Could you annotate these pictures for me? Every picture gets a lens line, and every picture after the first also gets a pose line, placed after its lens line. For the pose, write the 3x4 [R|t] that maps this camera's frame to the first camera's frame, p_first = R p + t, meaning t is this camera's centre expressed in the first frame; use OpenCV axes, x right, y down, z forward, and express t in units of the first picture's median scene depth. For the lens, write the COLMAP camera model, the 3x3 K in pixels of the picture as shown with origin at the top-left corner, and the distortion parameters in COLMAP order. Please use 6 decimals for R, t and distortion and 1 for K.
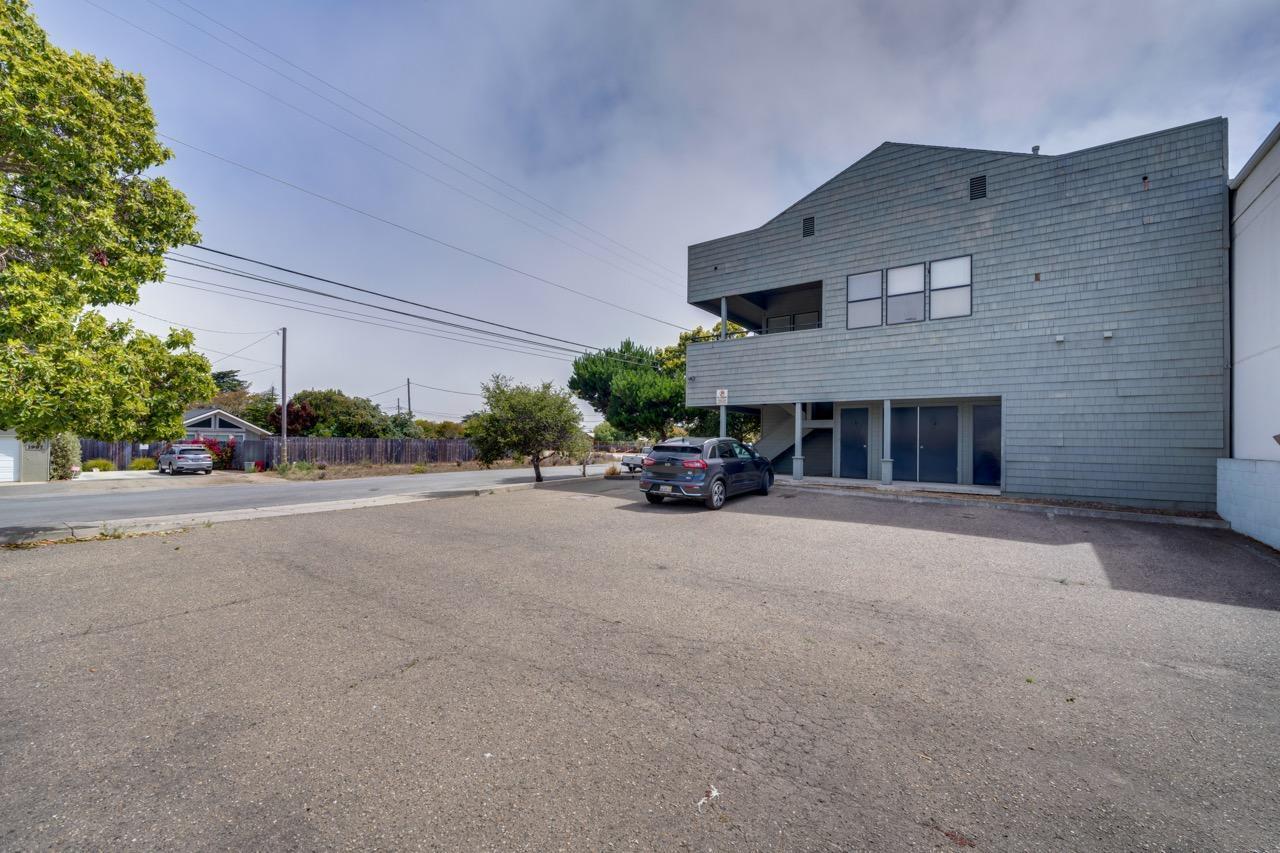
lens RADIAL K [[516.5, 0, 638.9], [0, 516.5, 435.1], [0, 0, 1]] dist [-0.000621, -0.000128]
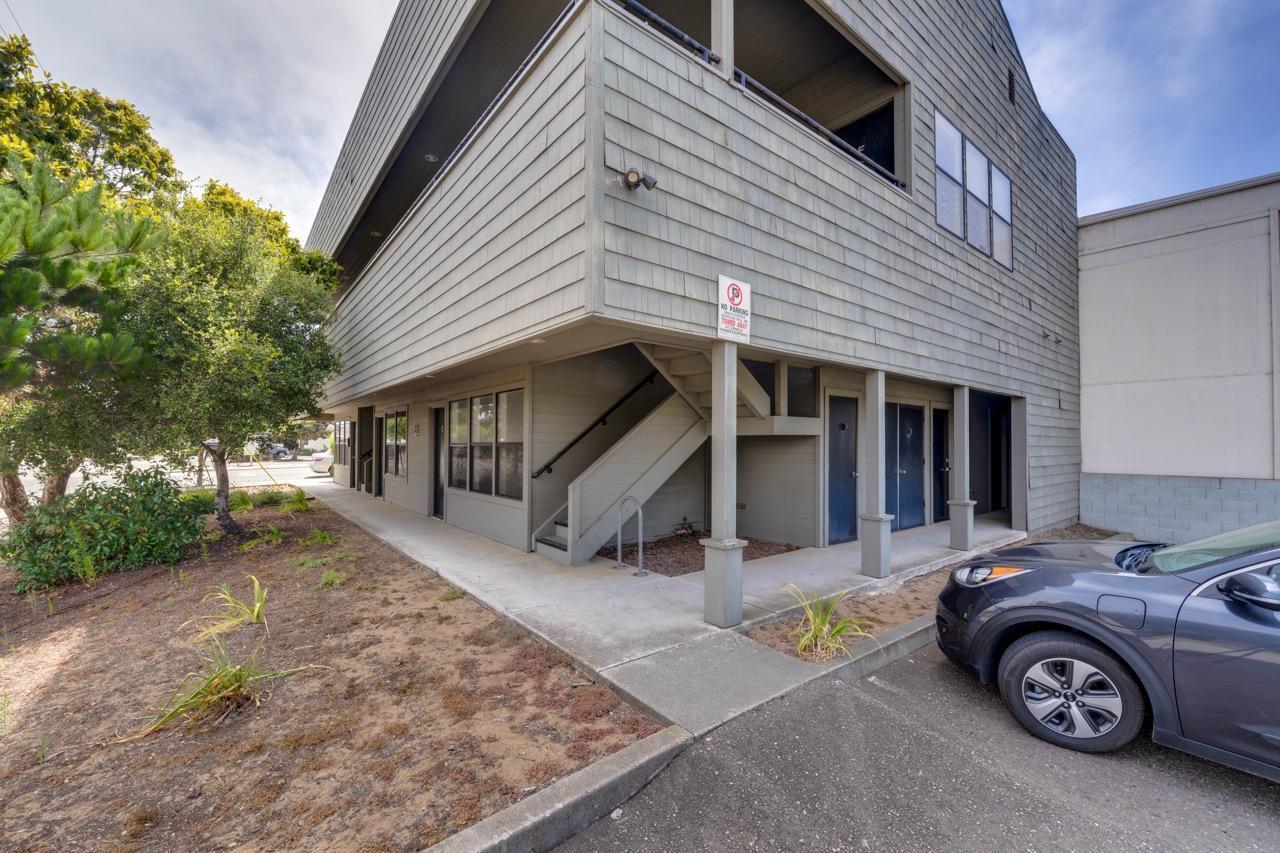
lens RADIAL K [[516.5, 0, 640.2], [0, 516.5, 432.4], [0, 0, 1]] dist [-0.000621, -0.000128]
pose [[0.265389, 0.009759, 0.964092, -0.094489], [-0.014214, 0.999880, -0.006208, -0.013117], [-0.964037, -0.012056, 0.265496, 1.037683]]
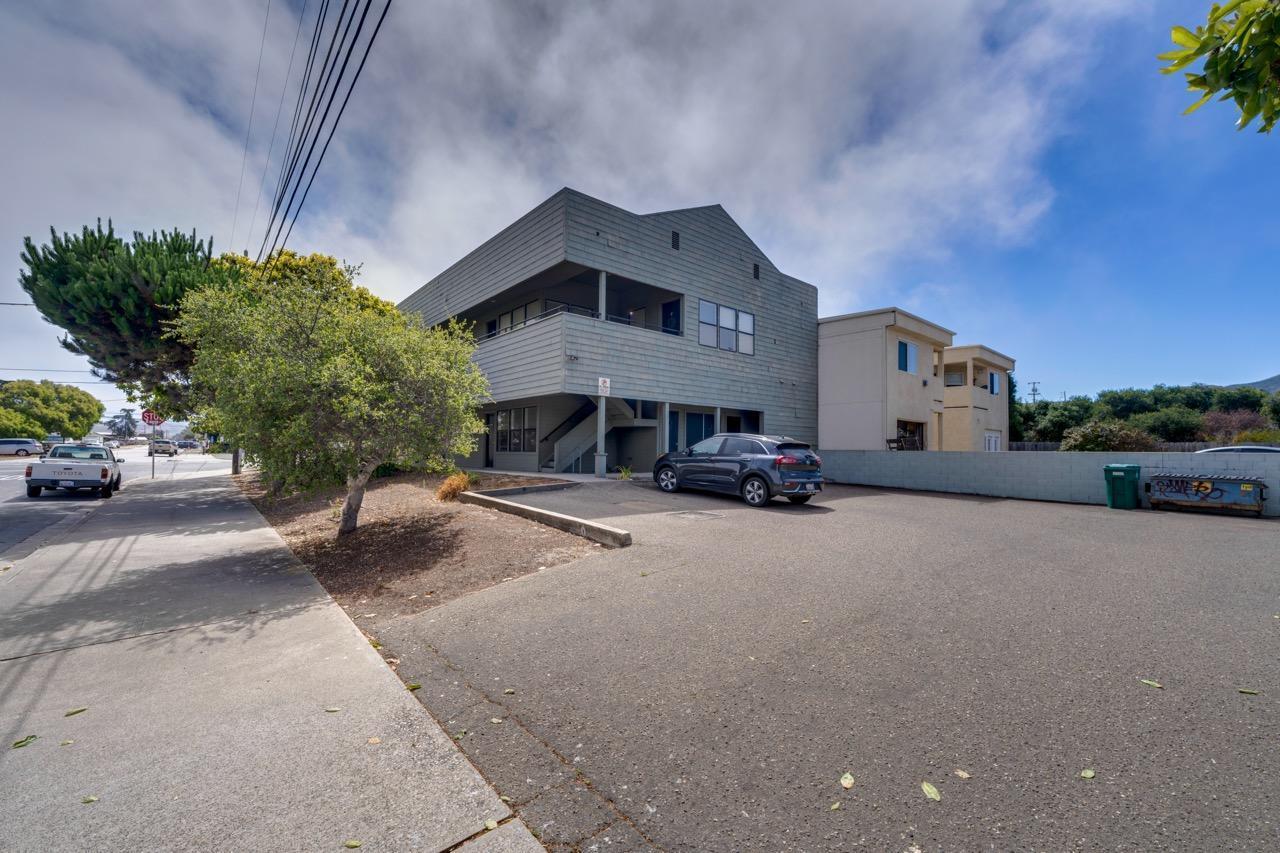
lens RADIAL K [[516.5, 0, 637.4], [0, 516.5, 432.4], [0, 0, 1]] dist [-0.000621, -0.000128]
pose [[0.234272, 0.024227, 0.971869, -0.700321], [-0.022248, 0.999561, -0.019554, 0.019013], [-0.971917, -0.017041, 0.234708, 0.789050]]
